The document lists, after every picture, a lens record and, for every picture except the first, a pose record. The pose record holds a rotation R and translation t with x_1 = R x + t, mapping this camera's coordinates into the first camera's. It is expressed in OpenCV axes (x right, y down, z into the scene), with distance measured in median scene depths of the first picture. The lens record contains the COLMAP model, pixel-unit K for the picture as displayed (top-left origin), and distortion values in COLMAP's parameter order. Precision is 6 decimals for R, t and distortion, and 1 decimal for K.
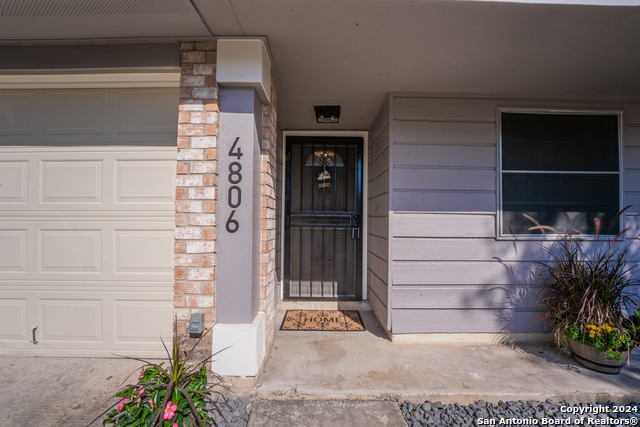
lens RADIAL K [[263.1, 0, 316.6], [0, 263.1, 215.3], [0, 0, 1]] dist [-0.033904, 0.005536]
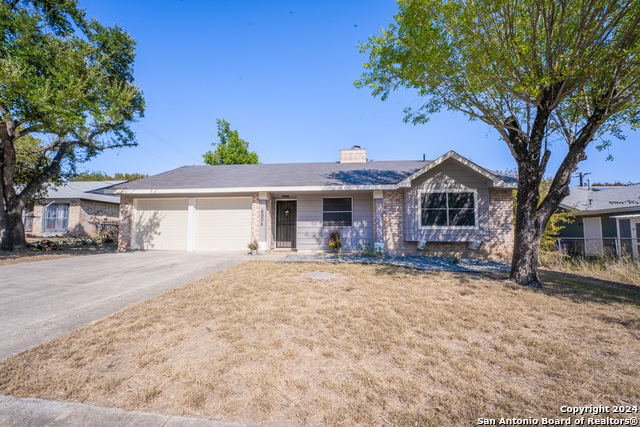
lens RADIAL K [[263.1, 0, 316.0], [0, 263.1, 212.2], [0, 0, 1]] dist [-0.033904, 0.005536]
pose [[0.994623, -0.017403, -0.102090, 1.293769], [0.011602, 0.998298, -0.057145, 0.101324], [0.102910, 0.055653, 0.993132, -4.097623]]
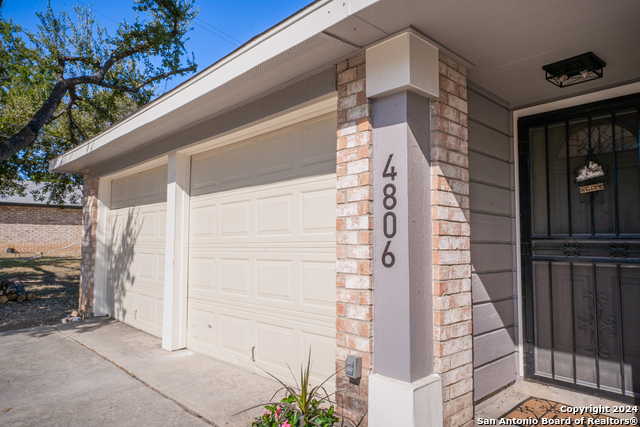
lens RADIAL K [[418.9, 0, 320.3], [0, 418.9, 216.5], [0, 0, 1]] dist [0.014432, -0.000452]
pose [[0.689676, -0.056326, -0.721924, 0.465567], [0.020653, 0.998095, -0.058143, -0.021389], [0.723824, 0.025190, 0.689525, -0.088409]]
